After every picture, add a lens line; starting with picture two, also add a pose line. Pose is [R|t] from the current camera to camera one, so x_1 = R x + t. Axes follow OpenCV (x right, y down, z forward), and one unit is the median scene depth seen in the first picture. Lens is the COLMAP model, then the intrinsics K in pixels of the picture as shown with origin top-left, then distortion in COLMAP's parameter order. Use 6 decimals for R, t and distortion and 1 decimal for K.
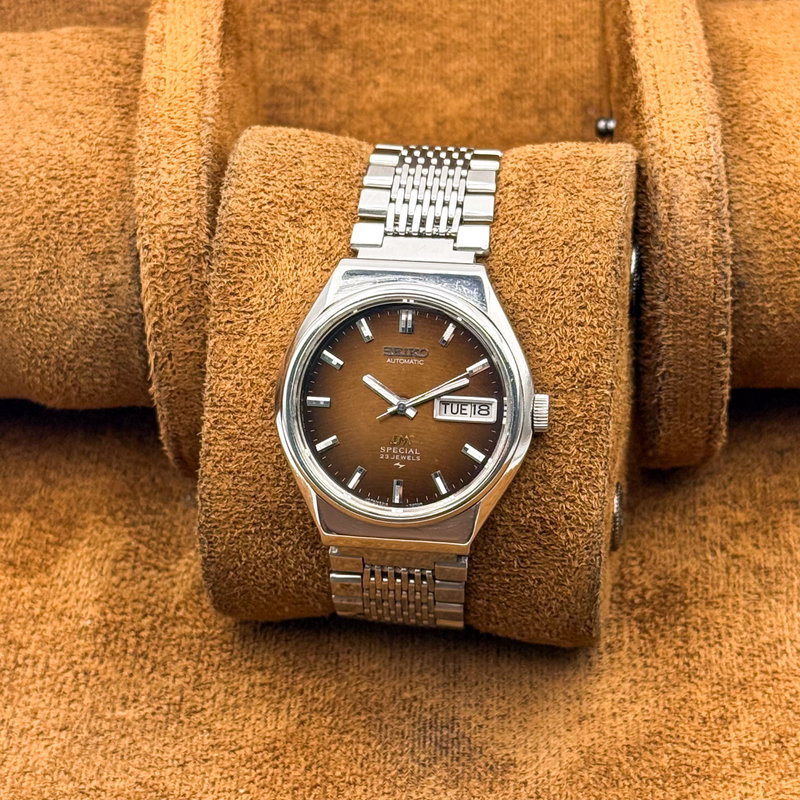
lens RADIAL K [[2291.5, 0, 372.6], [0, 2291.5, 401.0], [0, 0, 1]] dist [0.068845, 0.740748]
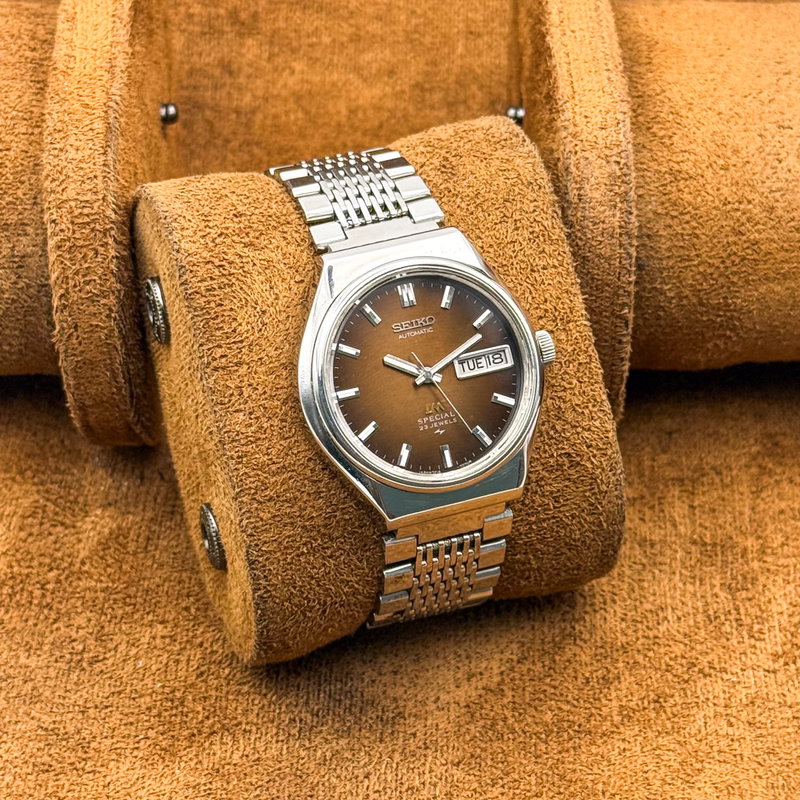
lens RADIAL K [[2291.5, 0, 372.6], [0, 2291.5, 401.0], [0, 0, 1]] dist [0.068845, 0.740748]
pose [[0.885286, -0.255874, 0.388325, -0.398096], [0.297552, 0.953388, -0.050143, 0.053486], [-0.357394, 0.159938, 0.920157, 0.064339]]
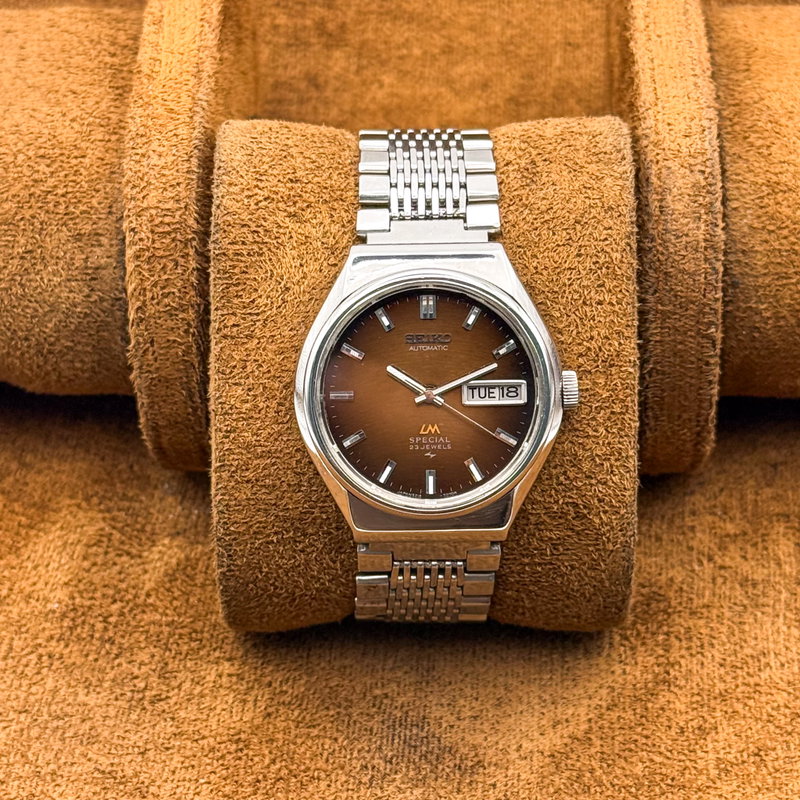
lens RADIAL K [[2291.5, 0, 372.6], [0, 2291.5, 401.0], [0, 0, 1]] dist [0.068845, 0.740748]
pose [[0.988302, -0.074171, 0.133259, -0.136485], [0.072896, 0.997235, 0.014429, -0.012608], [-0.133960, -0.004547, 0.990976, 0.040200]]
